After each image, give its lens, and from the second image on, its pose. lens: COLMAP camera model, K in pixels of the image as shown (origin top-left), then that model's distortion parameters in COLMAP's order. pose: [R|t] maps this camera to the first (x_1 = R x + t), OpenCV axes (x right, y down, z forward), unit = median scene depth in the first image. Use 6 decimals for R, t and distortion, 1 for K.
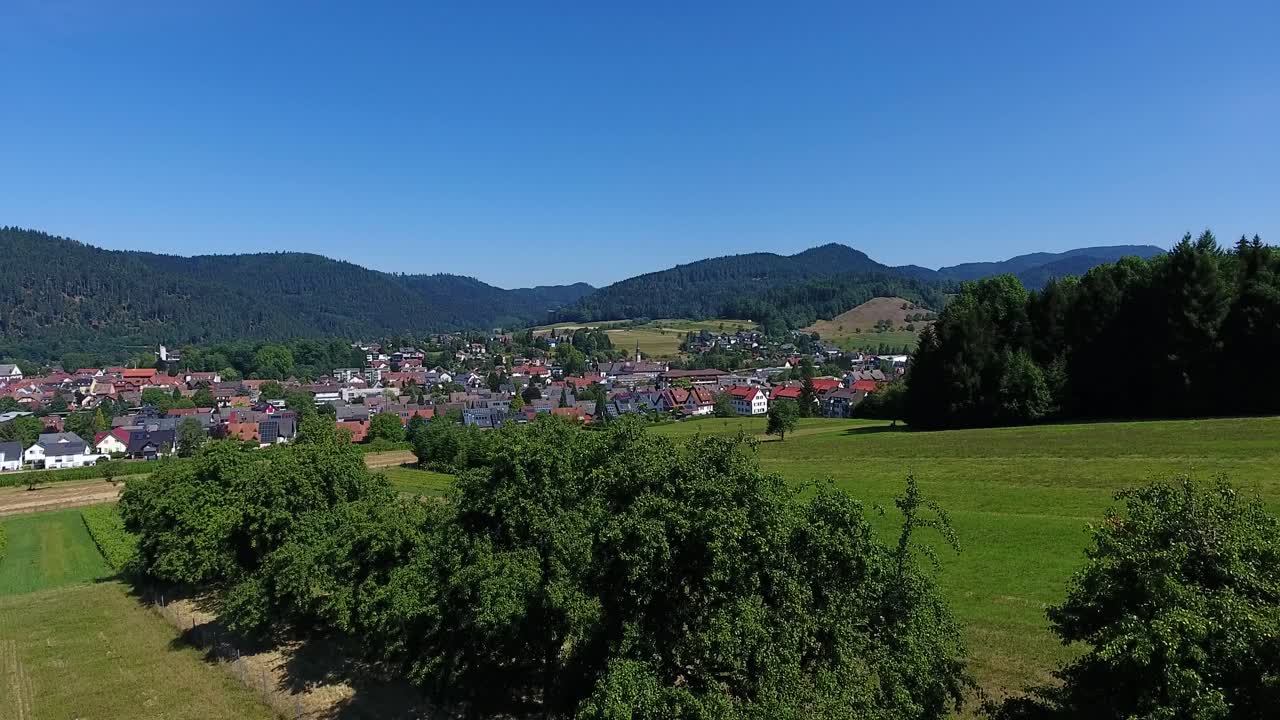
lens RADIAL K [[762.4, 0, 640.0], [0, 762.4, 360.0], [0, 0, 1]] dist [-0.017770, -0.000686]
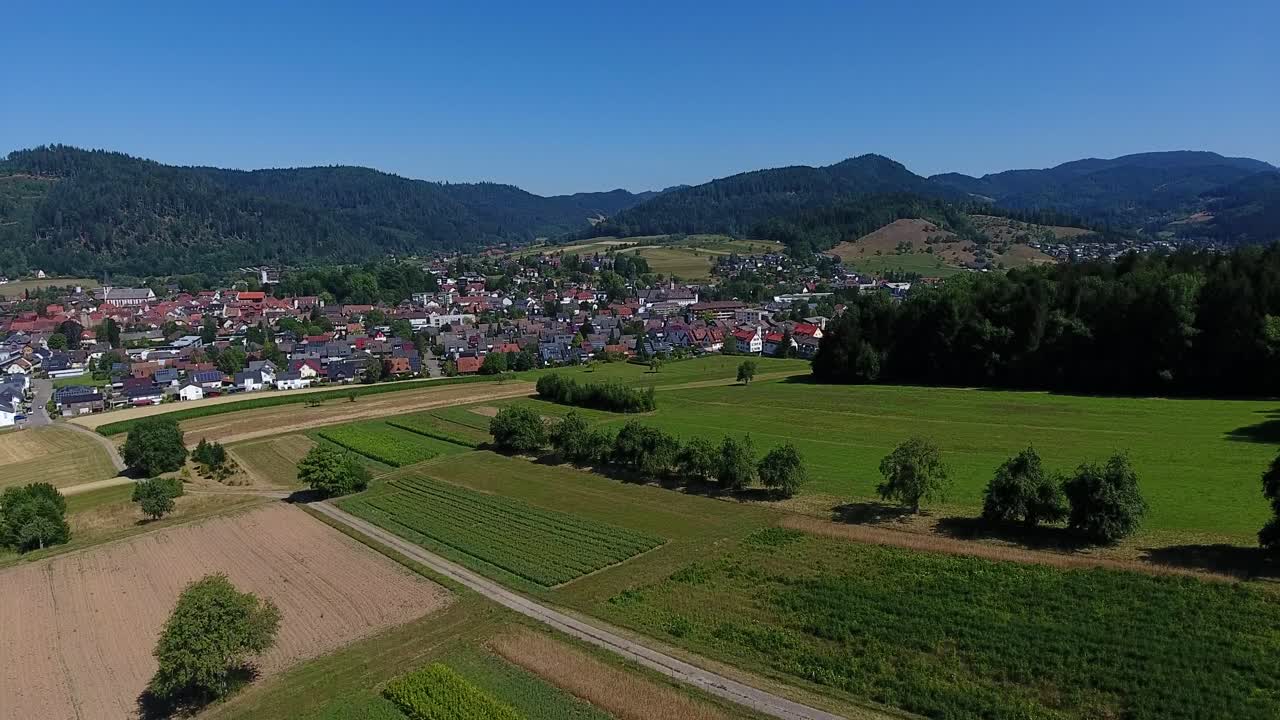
lens RADIAL K [[762.4, 0, 640.0], [0, 762.4, 360.0], [0, 0, 1]] dist [-0.017770, -0.000686]
pose [[0.998744, 0.012379, -0.048560, 0.006085], [-0.006105, 0.991849, 0.127275, -0.033428], [0.049739, -0.126818, 0.990678, -0.141974]]
